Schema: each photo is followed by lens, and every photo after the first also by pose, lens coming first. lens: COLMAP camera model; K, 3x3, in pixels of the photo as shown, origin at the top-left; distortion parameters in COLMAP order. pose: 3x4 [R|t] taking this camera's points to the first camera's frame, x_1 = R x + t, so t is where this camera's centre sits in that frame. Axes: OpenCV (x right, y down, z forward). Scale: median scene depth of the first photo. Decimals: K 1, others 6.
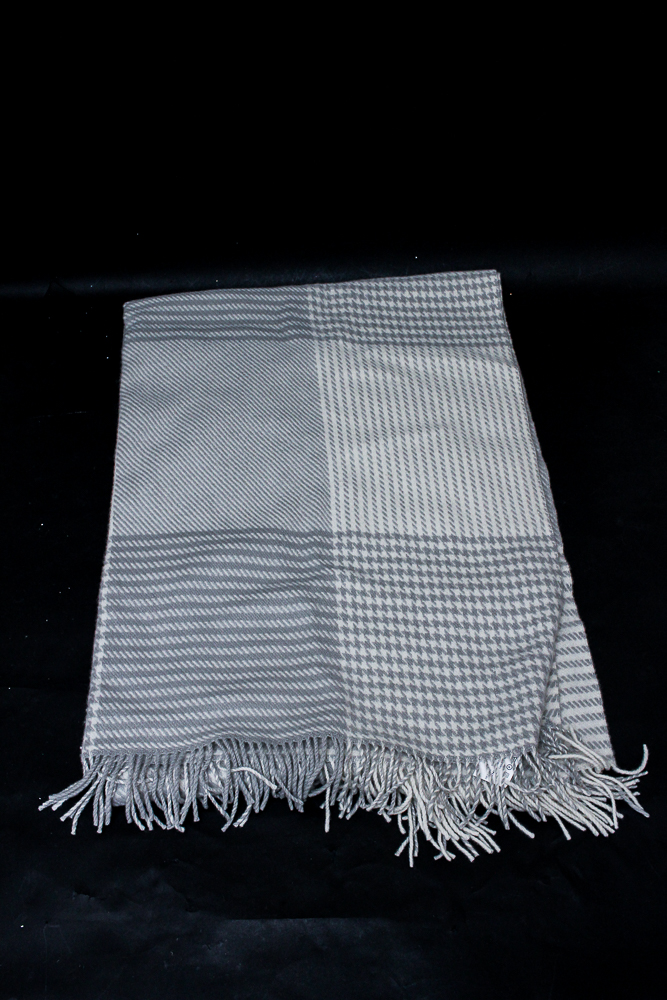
lens RADIAL K [[1162.0, 0, 333.5], [0, 1162.0, 500.0], [0, 0, 1]] dist [-0.119279, 0.183694]
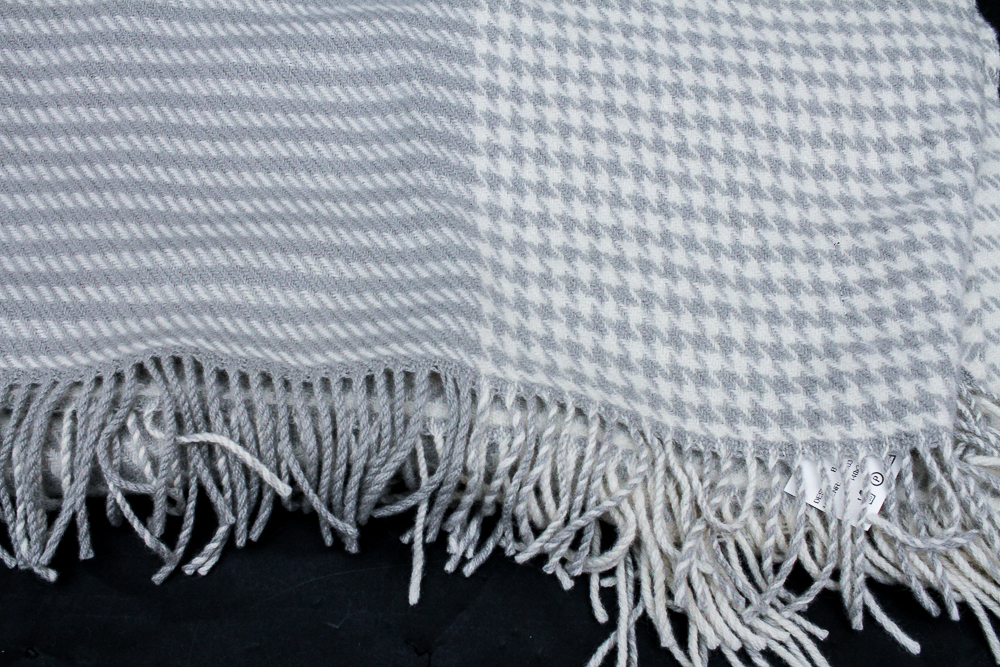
lens RADIAL K [[1162.0, 0, 494.8], [0, 1162.0, 362.8], [0, 0, 1]] dist [-0.119279, 0.183694]
pose [[0.996223, 0.072121, 0.048365, -0.002807], [-0.081392, 0.969635, 0.230613, 0.108443], [-0.030264, -0.233679, 0.971843, 0.610547]]
